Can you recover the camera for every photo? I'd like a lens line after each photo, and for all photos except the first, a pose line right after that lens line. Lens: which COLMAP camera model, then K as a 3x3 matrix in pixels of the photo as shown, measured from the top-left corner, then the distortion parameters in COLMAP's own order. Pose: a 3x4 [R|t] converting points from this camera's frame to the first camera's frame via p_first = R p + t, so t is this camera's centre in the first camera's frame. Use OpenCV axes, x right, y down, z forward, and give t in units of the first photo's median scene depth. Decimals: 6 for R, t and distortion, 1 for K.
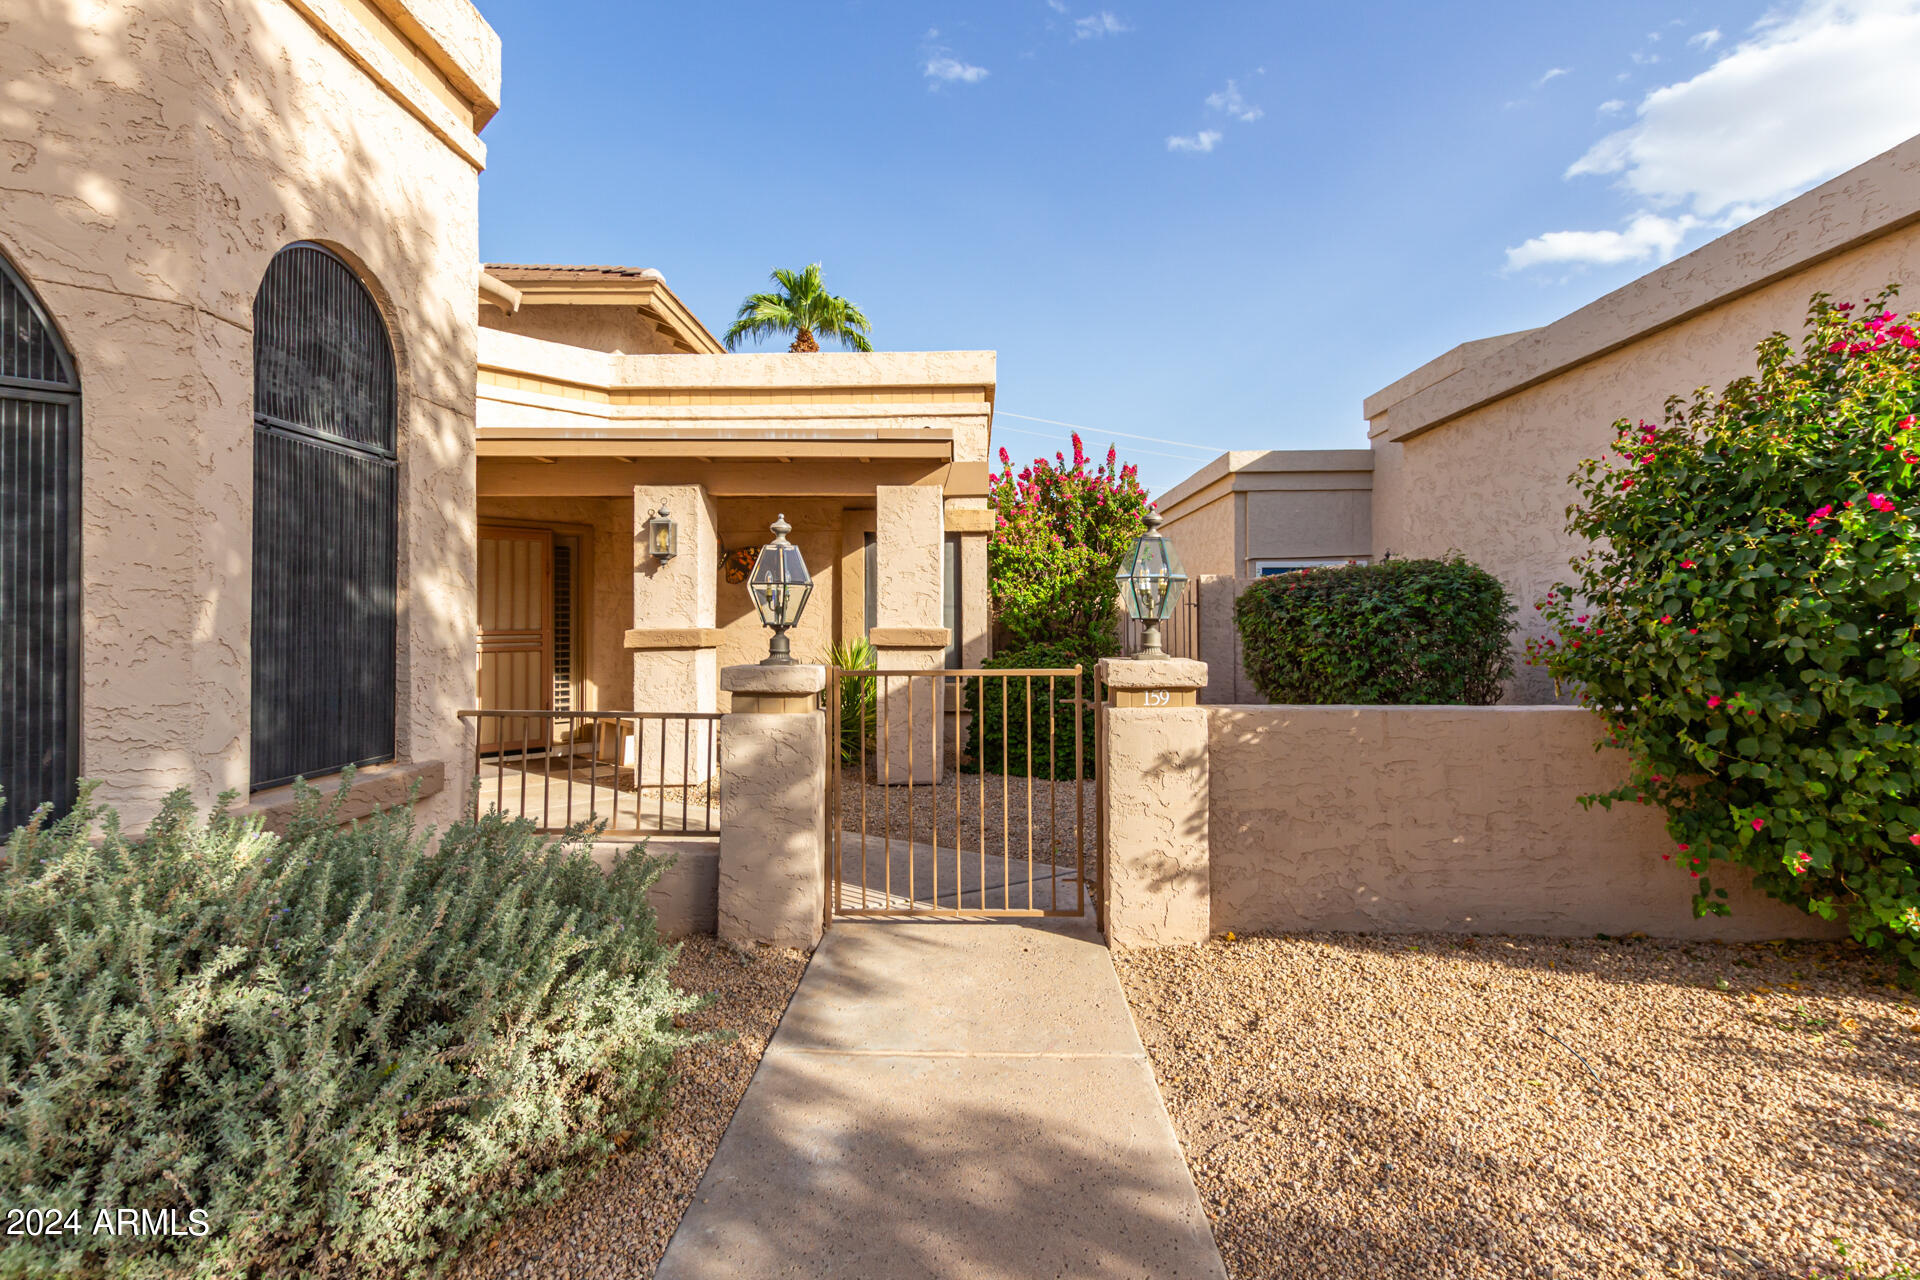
lens RADIAL K [[830.2, 0, 951.6], [0, 830.2, 620.4], [0, 0, 1]] dist [-0.003402, -0.000102]
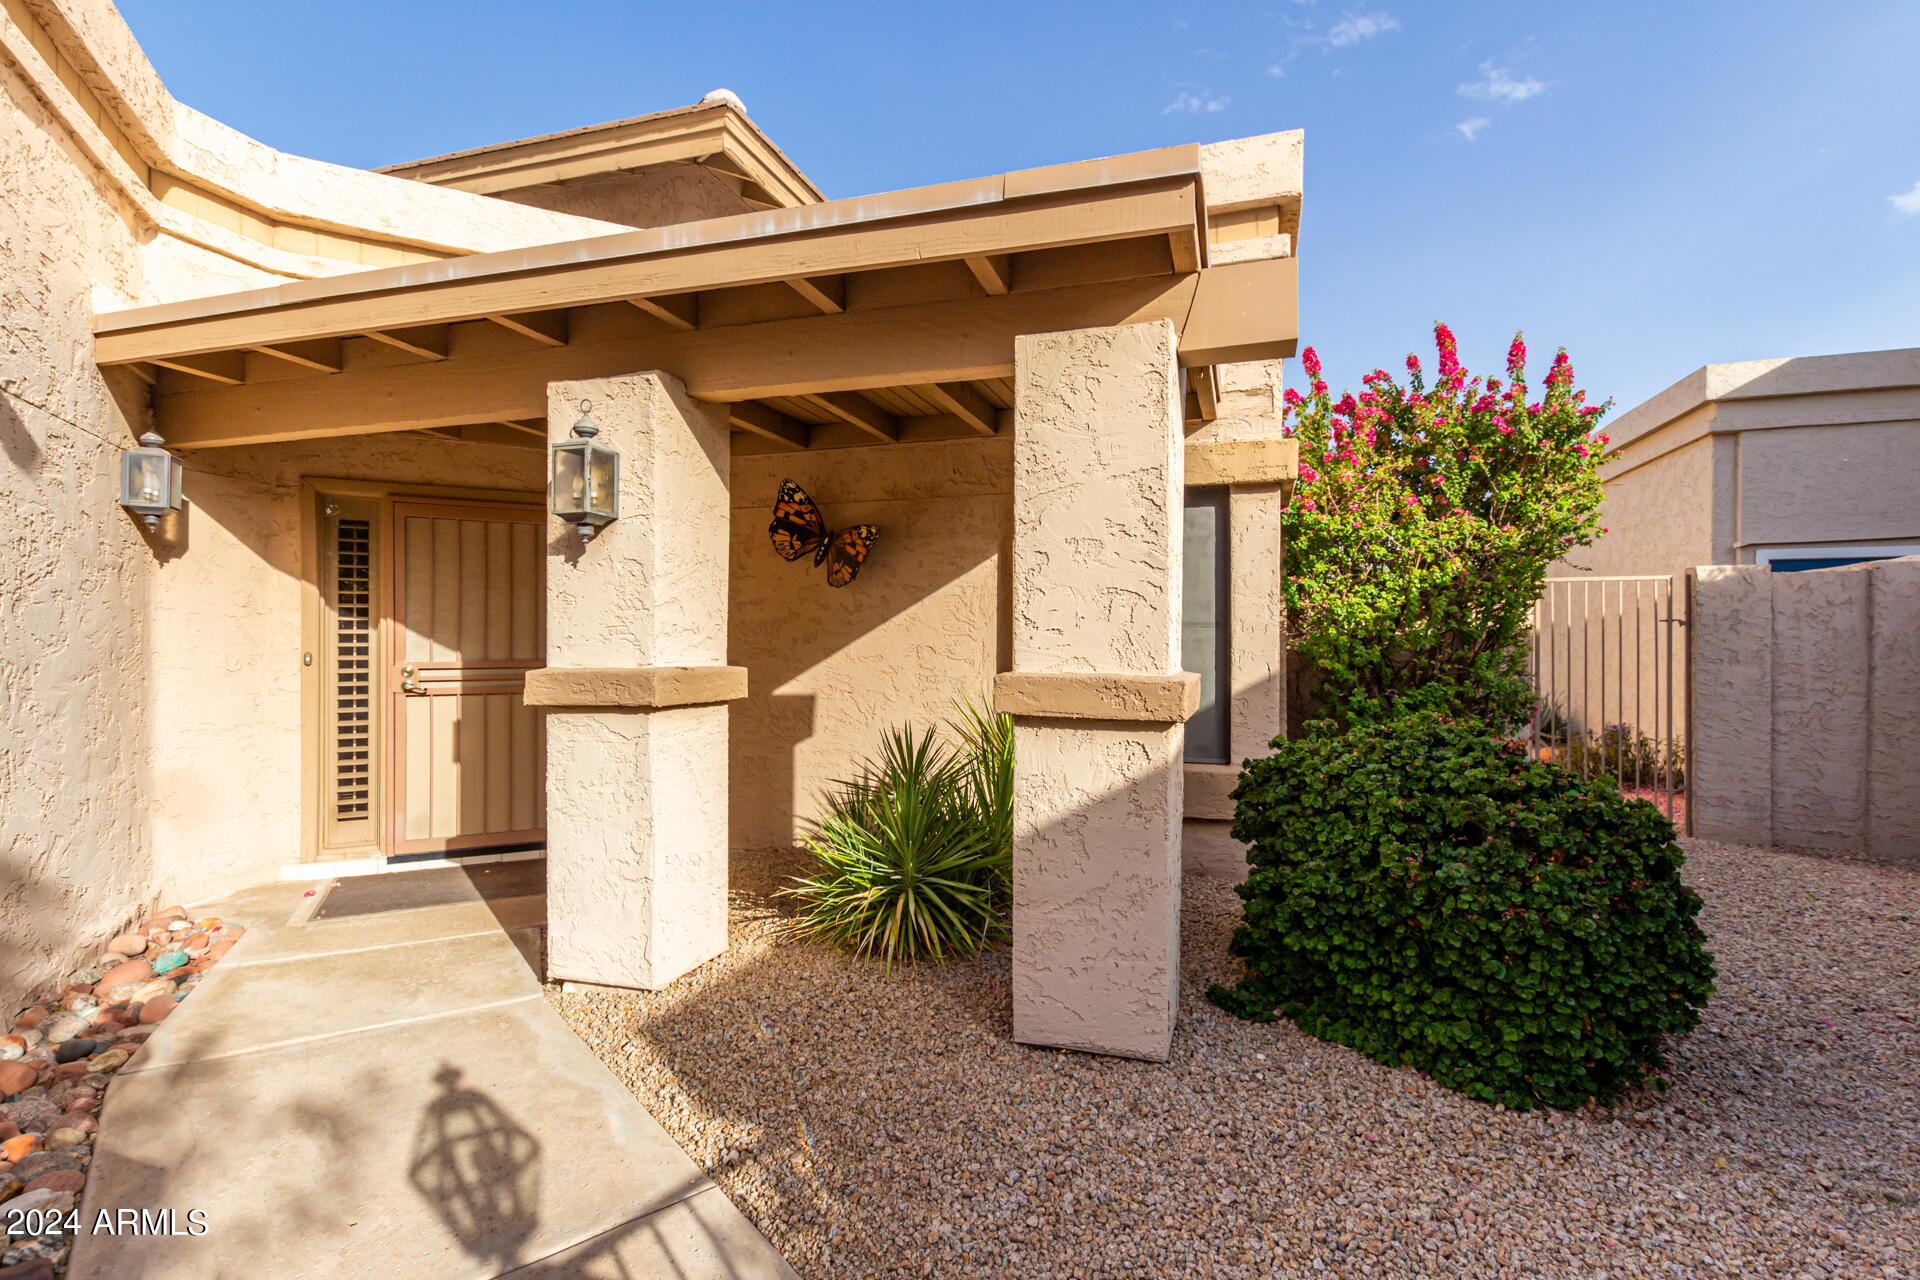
lens RADIAL K [[889.6, 0, 962.4], [0, 889.6, 650.3], [0, 0, 1]] dist [0.004379, -0.000303]
pose [[0.958813, 0.008115, -0.283922, 0.009017], [-0.005188, 0.999925, 0.011061, -0.004824], [0.283991, -0.009132, 0.958784, 0.361434]]
